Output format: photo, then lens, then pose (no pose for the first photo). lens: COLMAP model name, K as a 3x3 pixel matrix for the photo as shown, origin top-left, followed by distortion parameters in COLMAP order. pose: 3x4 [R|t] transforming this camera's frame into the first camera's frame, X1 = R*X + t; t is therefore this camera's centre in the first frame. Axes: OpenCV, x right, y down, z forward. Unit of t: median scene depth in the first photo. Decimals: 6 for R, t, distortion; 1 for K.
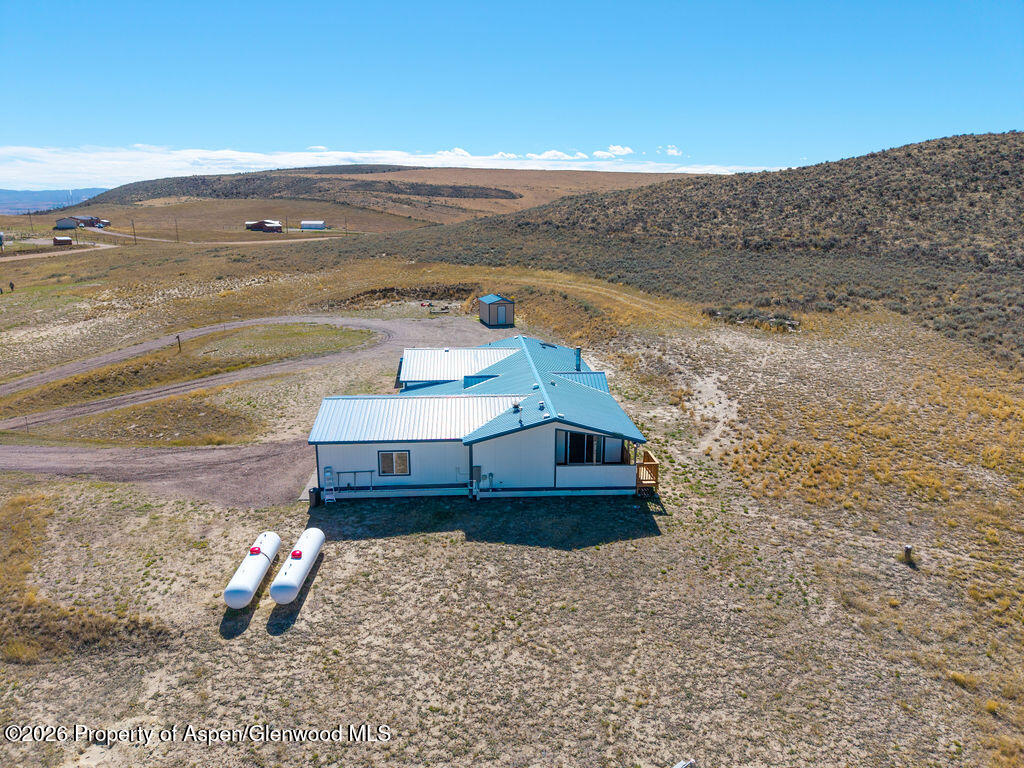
lens RADIAL K [[686.4, 0, 512.0], [0, 686.4, 384.0], [0, 0, 1]] dist [0.036397, -0.042515]
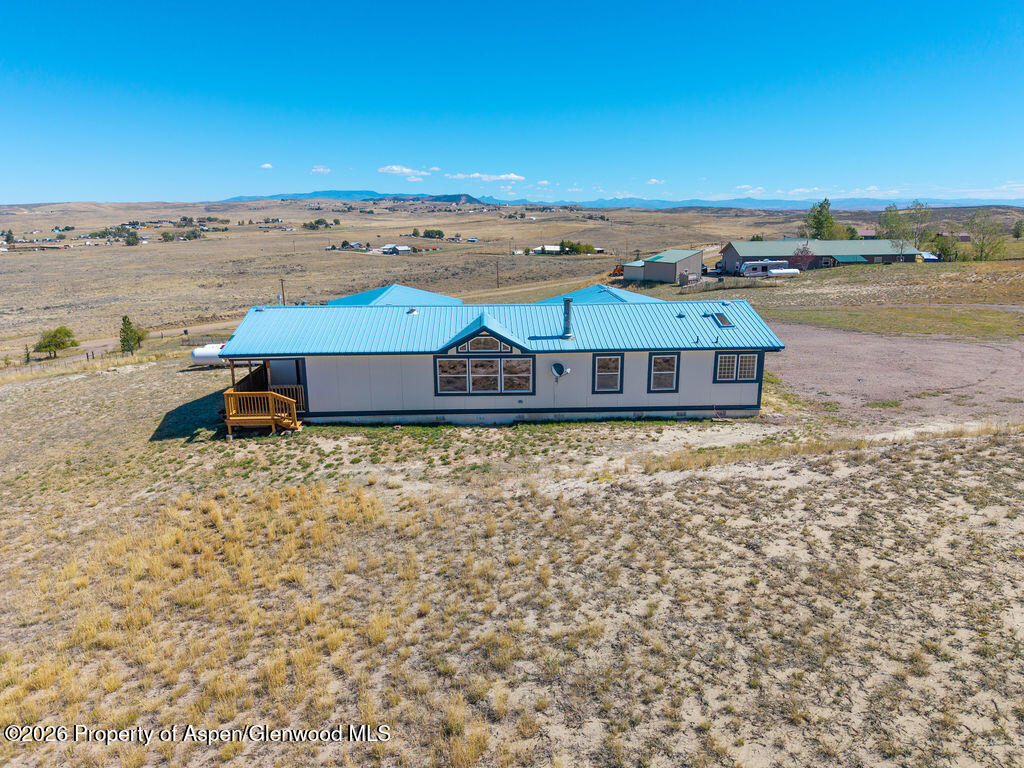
lens RADIAL K [[707.9, 0, 512.0], [0, 707.9, 384.0], [0, 0, 1]] dist [0.034478, -0.051090]
pose [[-0.047196, 0.227834, -0.972556, 0.687512], [-0.244214, 0.941461, 0.232401, -0.109585], [0.968572, 0.248480, 0.011208, 0.930814]]
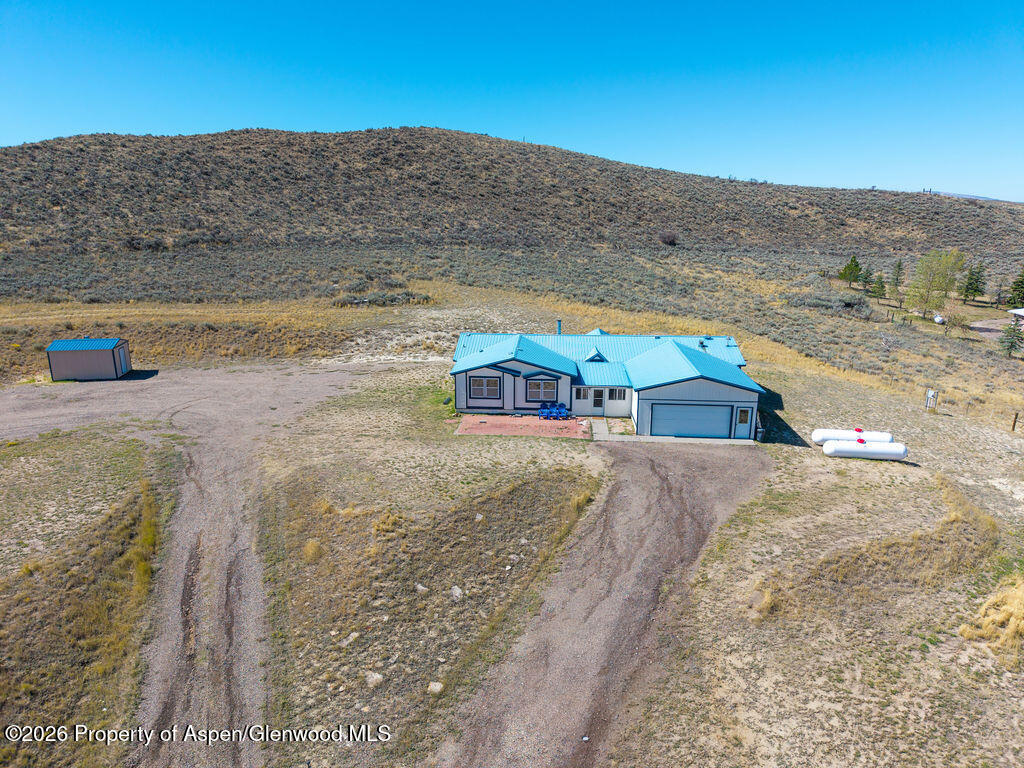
lens RADIAL K [[686.1, 0, 512.0], [0, 686.1, 384.0], [0, 0, 1]] dist [0.068804, -0.076647]
pose [[0.130479, -0.261181, 0.956431, -1.115485], [0.247906, 0.942629, 0.223592, -0.237993], [-0.959957, 0.207931, 0.187741, 0.839783]]
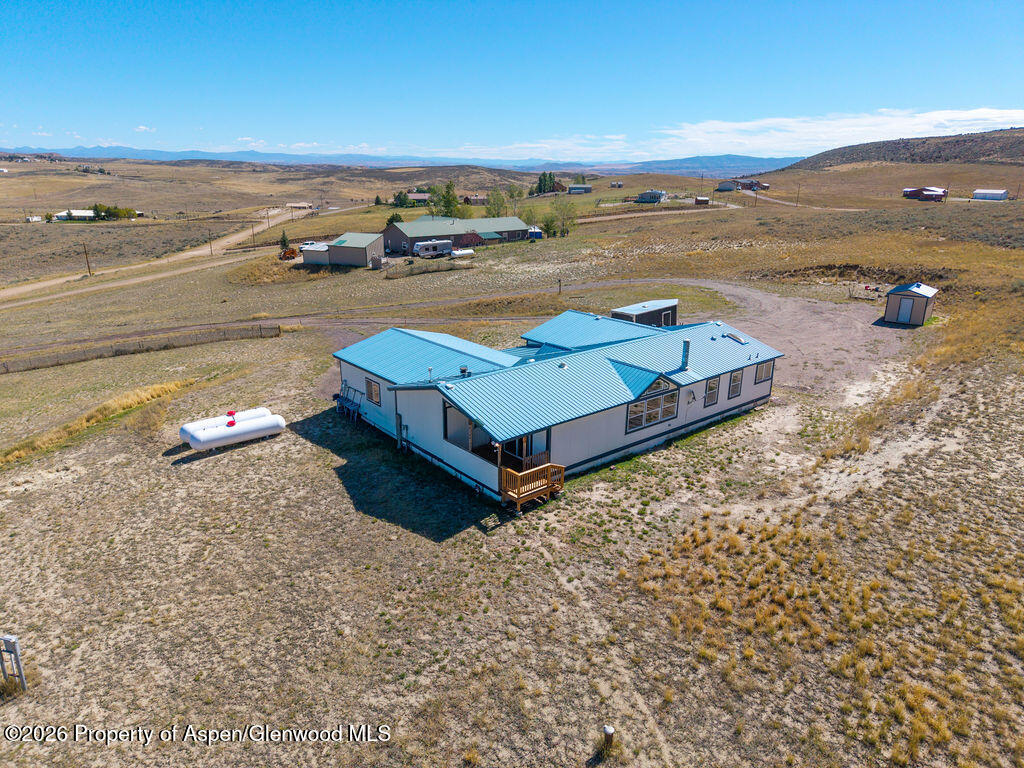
lens RADIAL K [[686.4, 0, 512.0], [0, 686.4, 384.0], [0, 0, 1]] dist [0.036397, -0.042515]
pose [[0.583843, 0.245918, -0.773726, 0.581053], [-0.210960, 0.966238, 0.147917, -0.076986], [0.783979, 0.076865, 0.616010, 0.350499]]
